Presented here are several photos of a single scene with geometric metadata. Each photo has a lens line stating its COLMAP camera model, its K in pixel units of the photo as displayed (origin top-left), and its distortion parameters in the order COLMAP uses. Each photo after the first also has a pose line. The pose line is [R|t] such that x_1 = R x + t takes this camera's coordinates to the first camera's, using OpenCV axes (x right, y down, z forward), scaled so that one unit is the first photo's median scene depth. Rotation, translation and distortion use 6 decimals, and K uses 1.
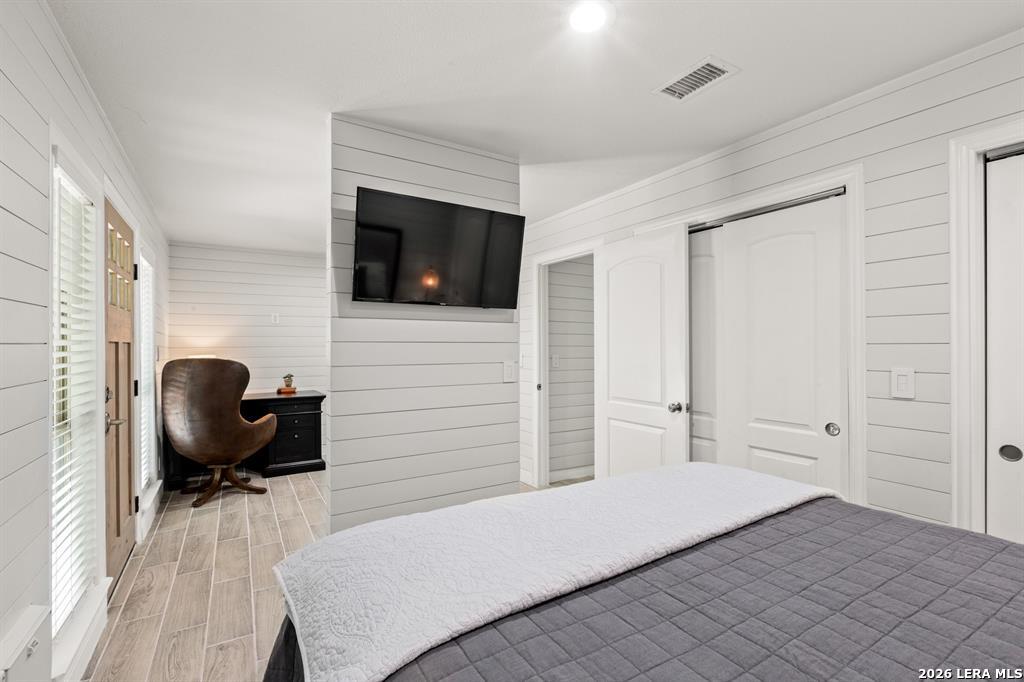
lens RADIAL K [[462.8, 0, 510.3], [0, 462.8, 341.5], [0, 0, 1]] dist [0.002971, -0.000474]
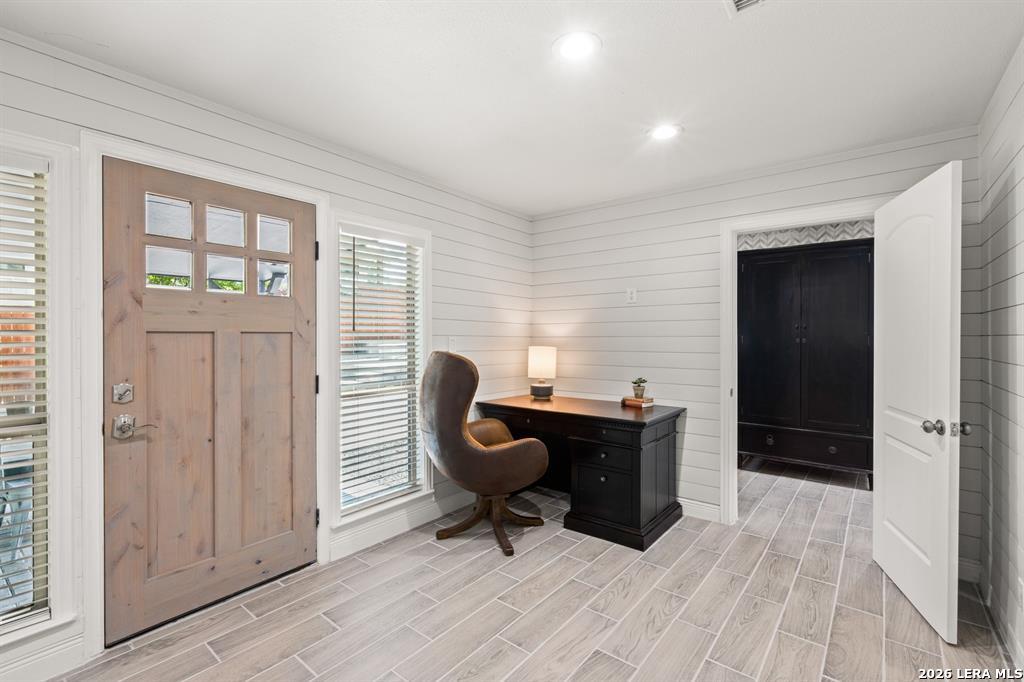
lens RADIAL K [[462.8, 0, 508.6], [0, 462.8, 333.7], [0, 0, 1]] dist [0.002971, -0.000474]
pose [[0.344407, 0.005056, -0.938807, 0.111442], [0.005668, 0.999956, 0.007464, 0.001336], [0.938803, -0.007892, 0.344363, 0.885550]]
